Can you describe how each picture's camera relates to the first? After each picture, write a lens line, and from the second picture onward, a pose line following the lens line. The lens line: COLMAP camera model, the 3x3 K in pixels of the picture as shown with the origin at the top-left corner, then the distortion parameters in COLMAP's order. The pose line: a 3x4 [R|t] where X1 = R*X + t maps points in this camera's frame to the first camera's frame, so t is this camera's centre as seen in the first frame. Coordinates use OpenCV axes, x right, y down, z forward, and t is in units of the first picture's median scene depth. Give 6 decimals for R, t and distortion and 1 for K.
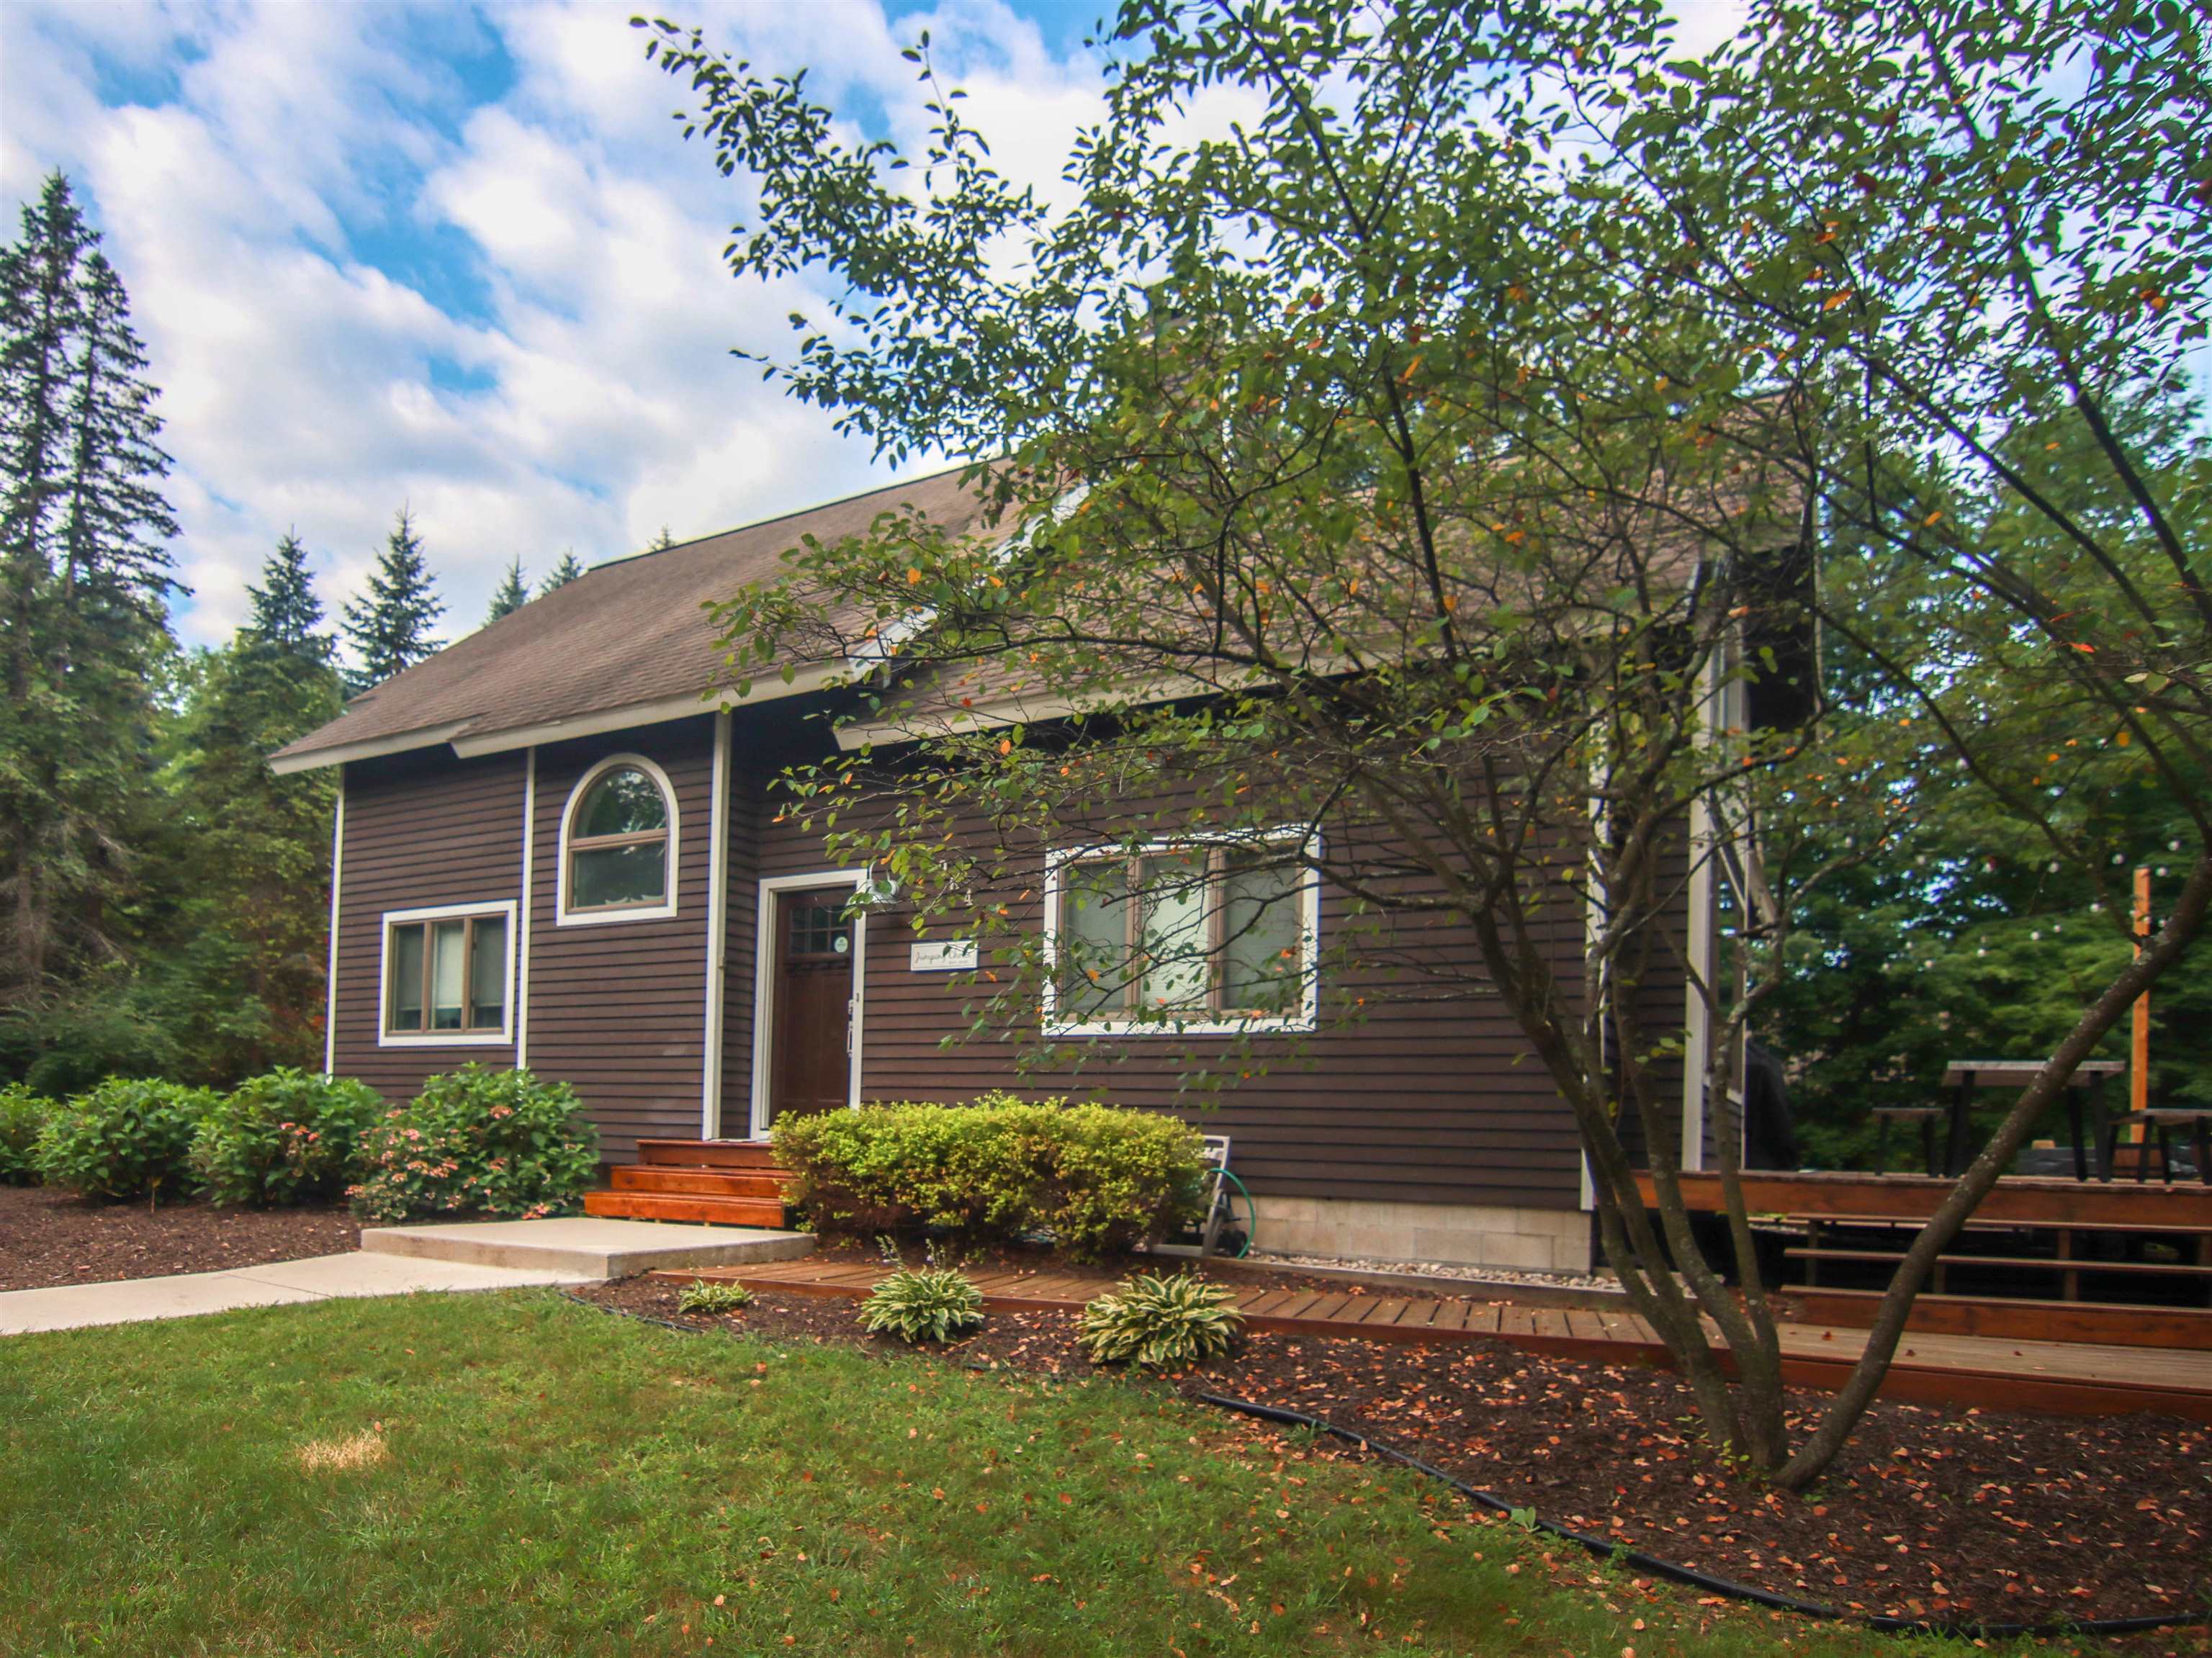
lens RADIAL K [[1259.4, 0, 1106.0], [0, 1259.4, 829.0], [0, 0, 1]] dist [-0.002081, -0.001505]
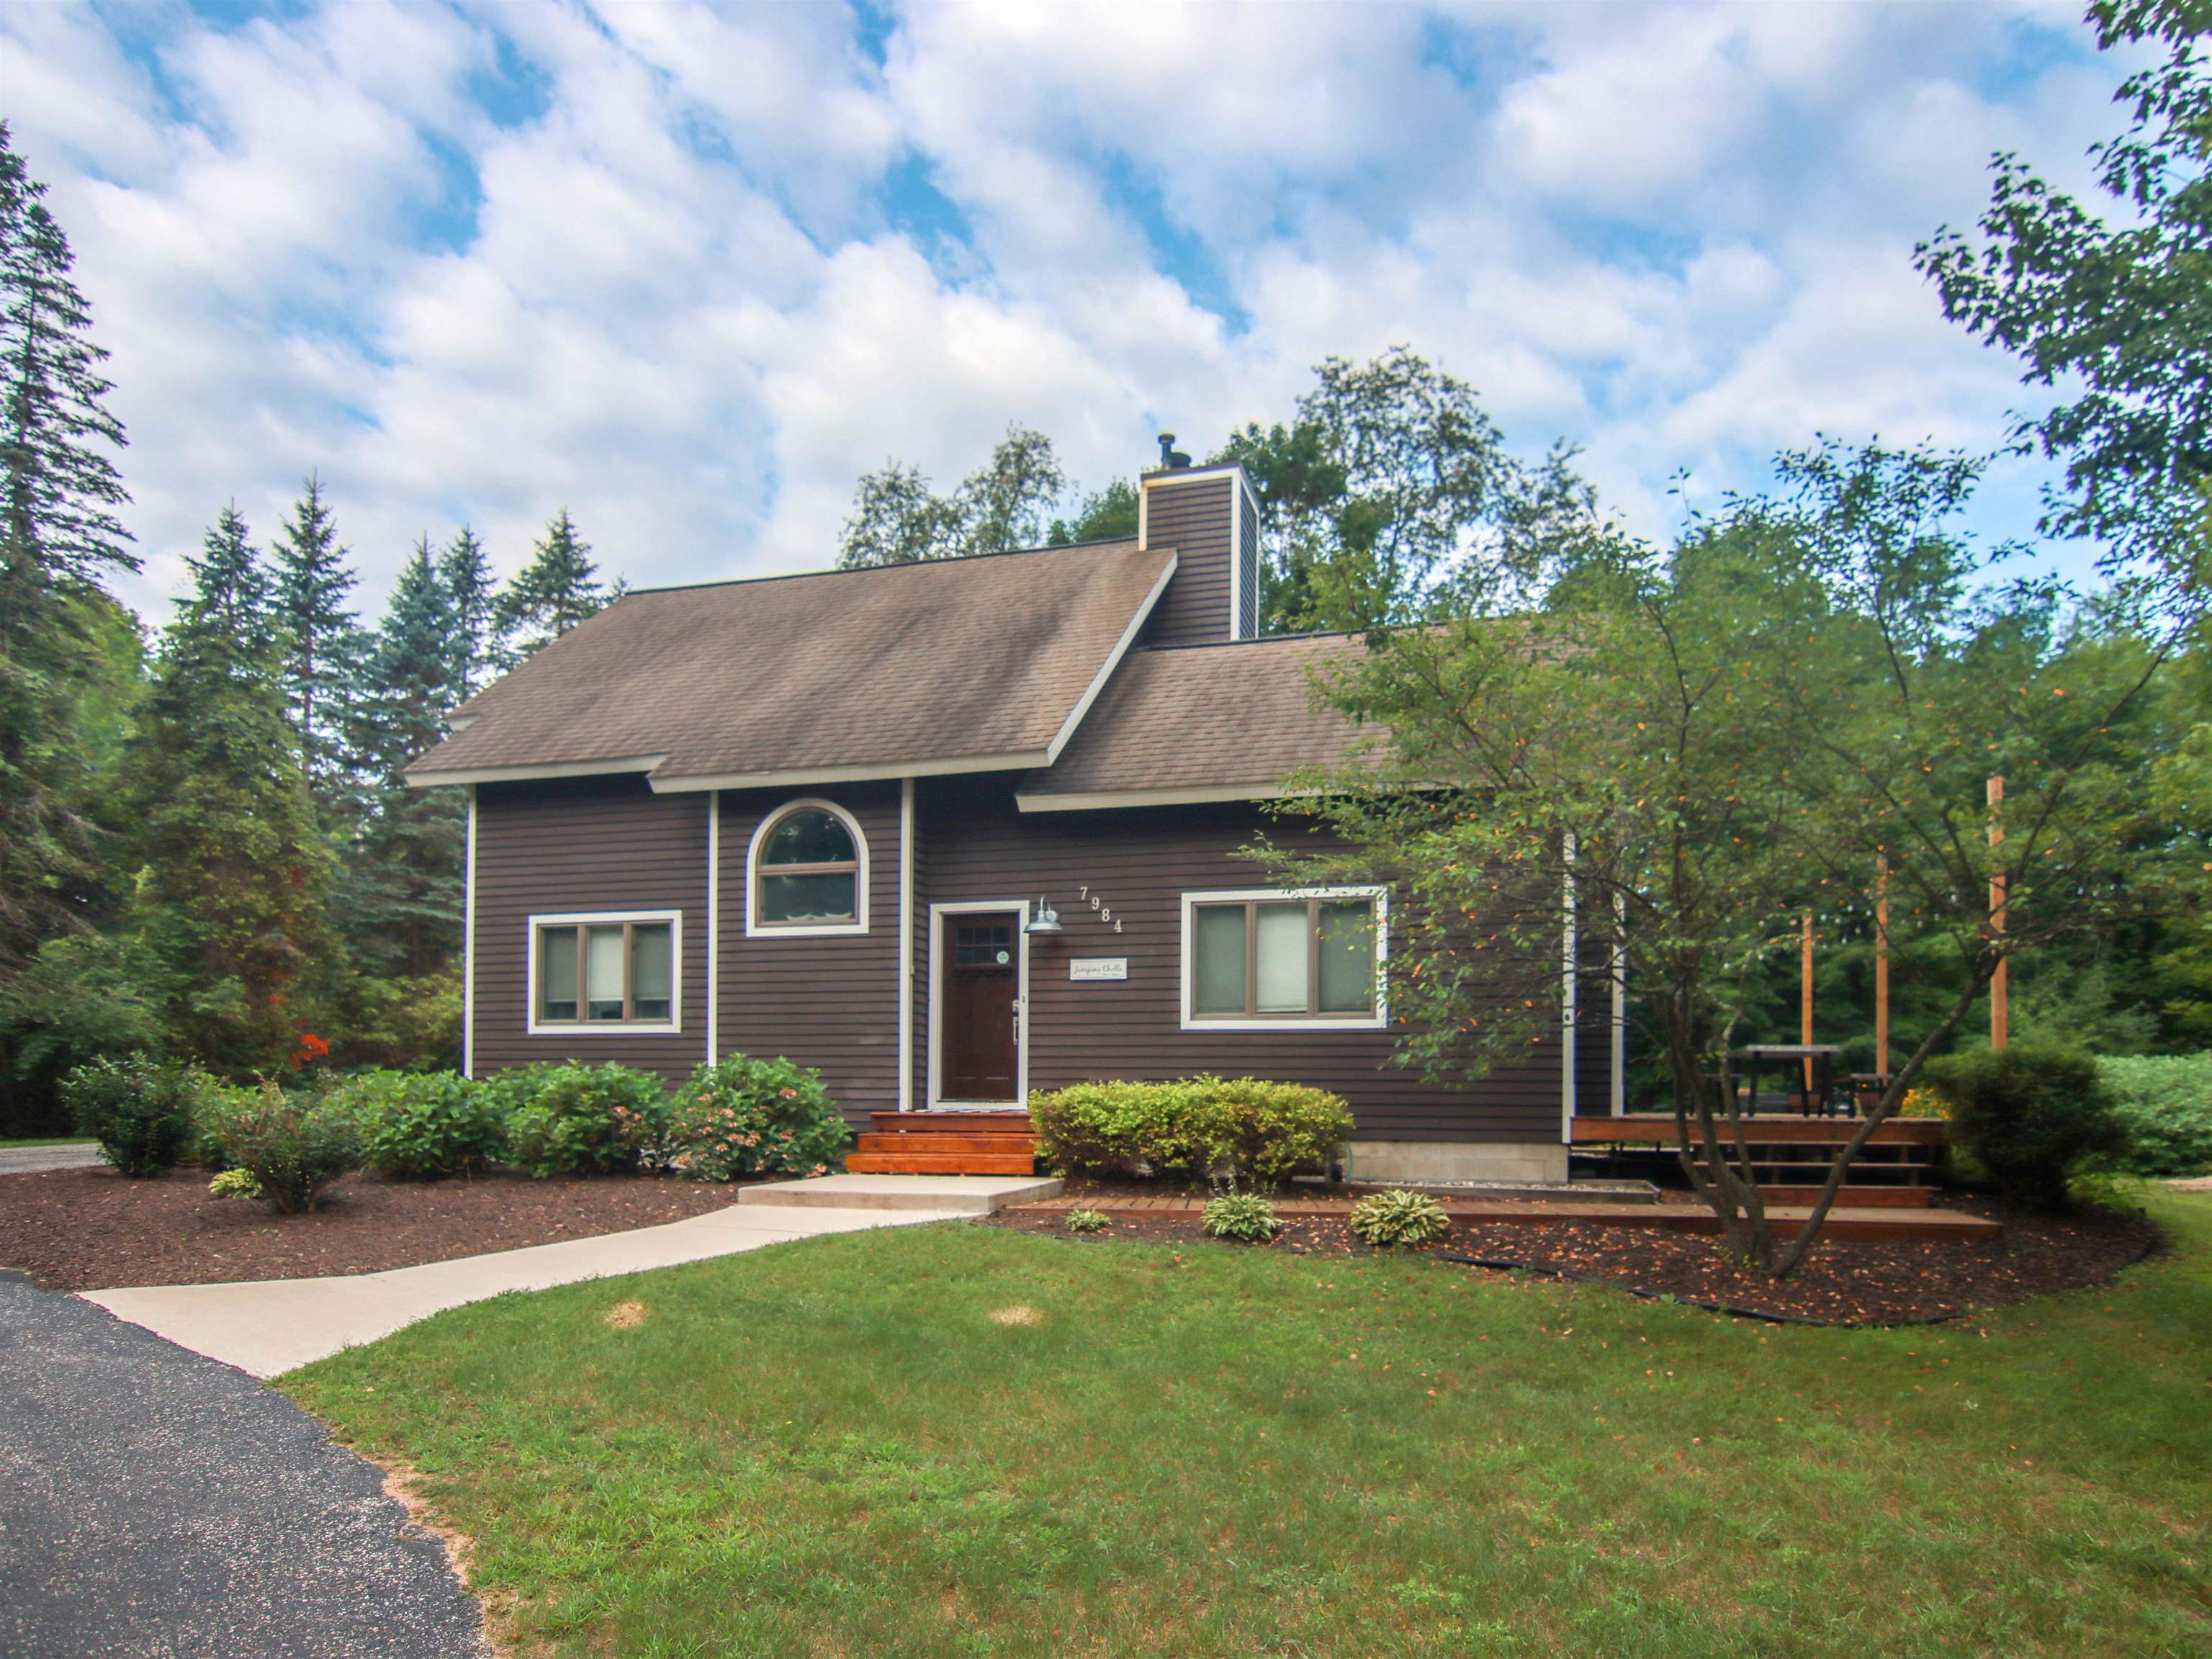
lens RADIAL K [[1125.0, 0, 1231.9], [0, 1125.0, 784.5], [0, 0, 1]] dist [-0.000976, -0.000688]
pose [[0.962073, 0.053153, 0.267565, -0.379528], [-0.046266, 0.998417, -0.031984, -0.076036], [-0.268842, 0.018392, 0.963009, -0.237732]]
